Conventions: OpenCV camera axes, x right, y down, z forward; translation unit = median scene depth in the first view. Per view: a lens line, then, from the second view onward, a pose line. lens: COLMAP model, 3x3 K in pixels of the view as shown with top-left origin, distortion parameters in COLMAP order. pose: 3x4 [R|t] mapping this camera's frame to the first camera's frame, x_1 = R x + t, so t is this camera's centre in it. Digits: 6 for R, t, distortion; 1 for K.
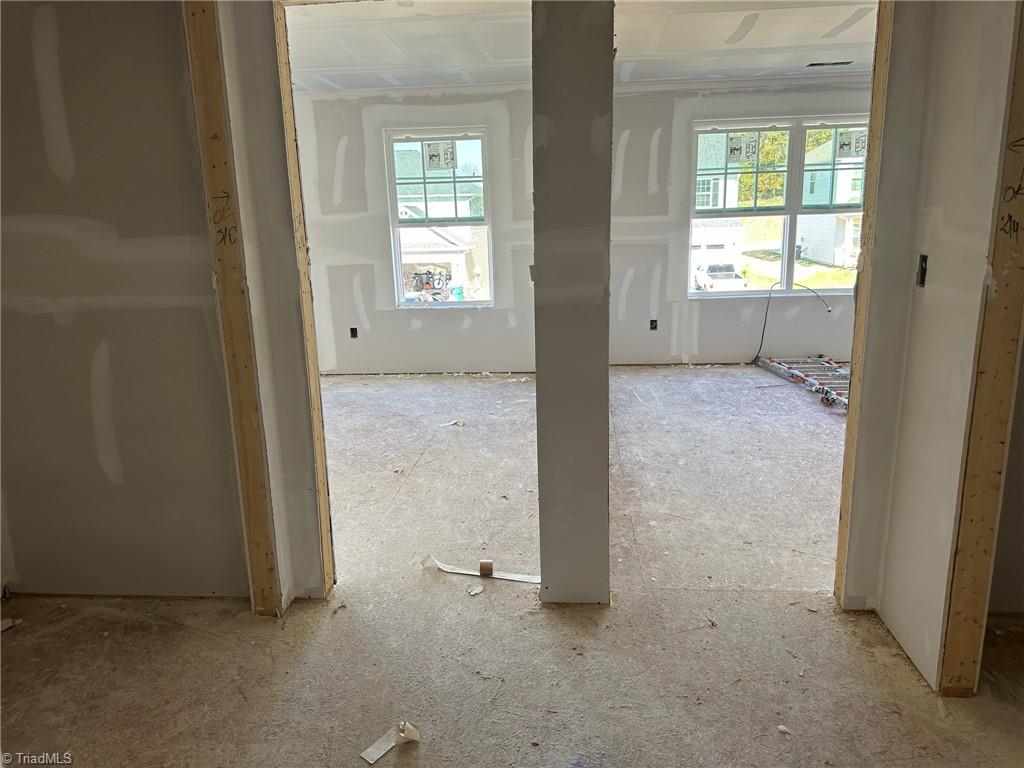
lens RADIAL K [[720.1, 0, 510.1], [0, 720.1, 378.6], [0, 0, 1]] dist [0.090588, -0.130472]
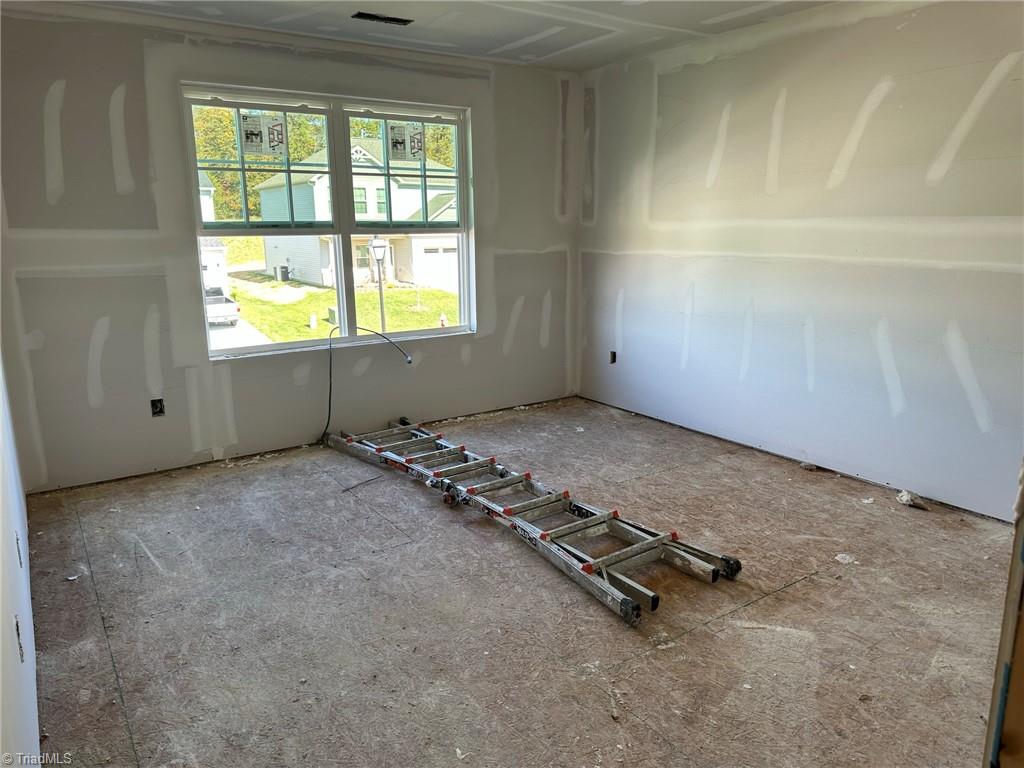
lens RADIAL K [[720.1, 0, 510.1], [0, 720.1, 378.6], [0, 0, 1]] dist [0.090588, -0.130472]
pose [[0.778354, -0.112884, 0.617594, 0.054916], [0.129254, 0.991442, 0.018316, -0.075338], [-0.614376, 0.065570, 0.786284, 0.347553]]
